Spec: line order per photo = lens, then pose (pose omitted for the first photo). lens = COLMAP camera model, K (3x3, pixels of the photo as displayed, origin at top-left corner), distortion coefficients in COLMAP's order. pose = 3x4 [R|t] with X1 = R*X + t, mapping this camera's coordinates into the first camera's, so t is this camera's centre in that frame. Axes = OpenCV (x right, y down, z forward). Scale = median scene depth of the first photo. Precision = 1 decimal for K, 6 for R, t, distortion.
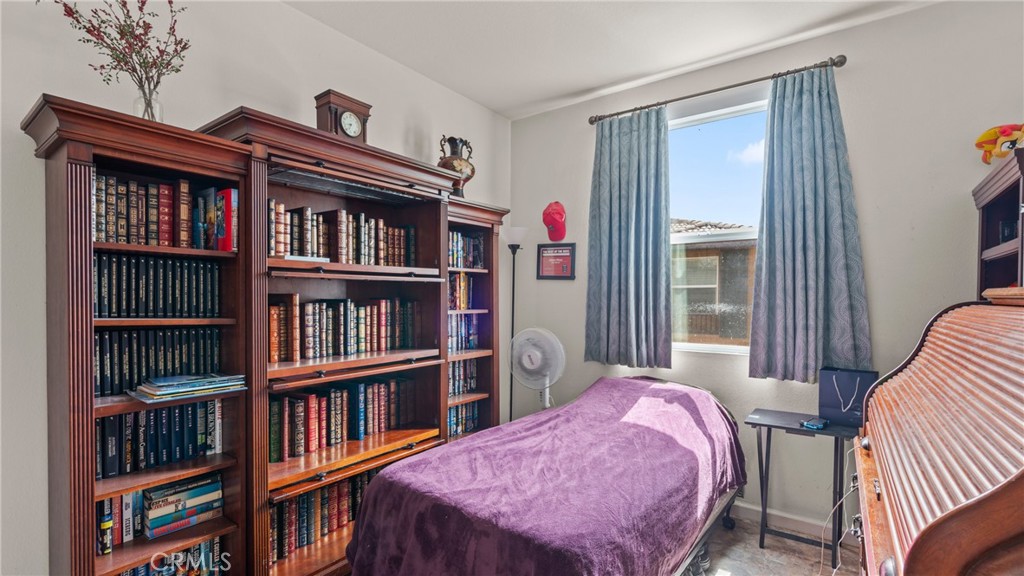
lens RADIAL K [[458.3, 0, 511.5], [0, 458.3, 294.2], [0, 0, 1]] dist [-0.002885, 0.000083]
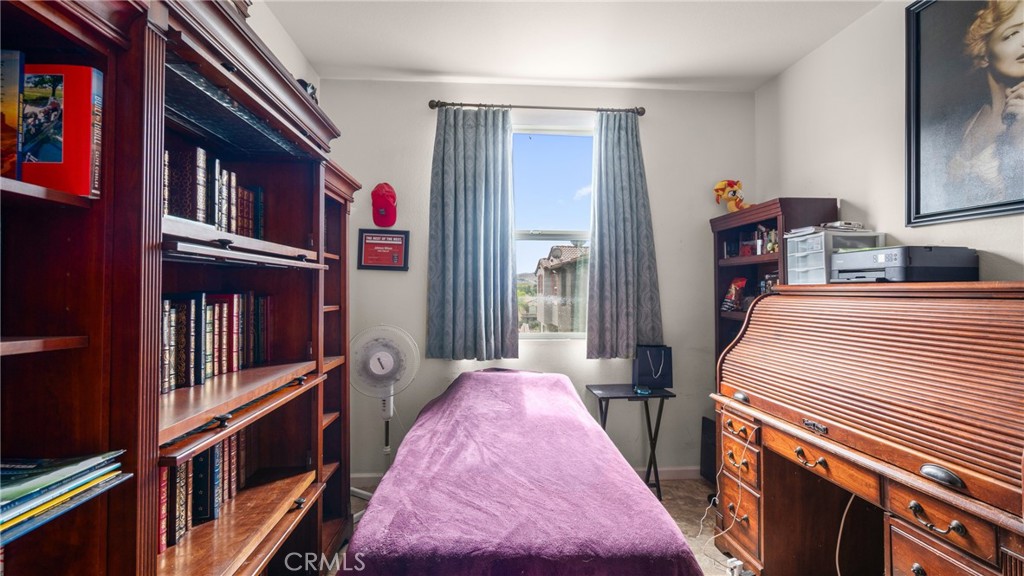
lens RADIAL K [[453.1, 0, 511.4], [0, 453.1, 274.6], [0, 0, 1]] dist [0.001242, 0.000341]
pose [[0.768514, 0.022373, 0.639441, -0.388717], [-0.005456, 0.999581, -0.028417, 0.000049], [-0.639810, 0.018350, 0.768314, 0.238211]]
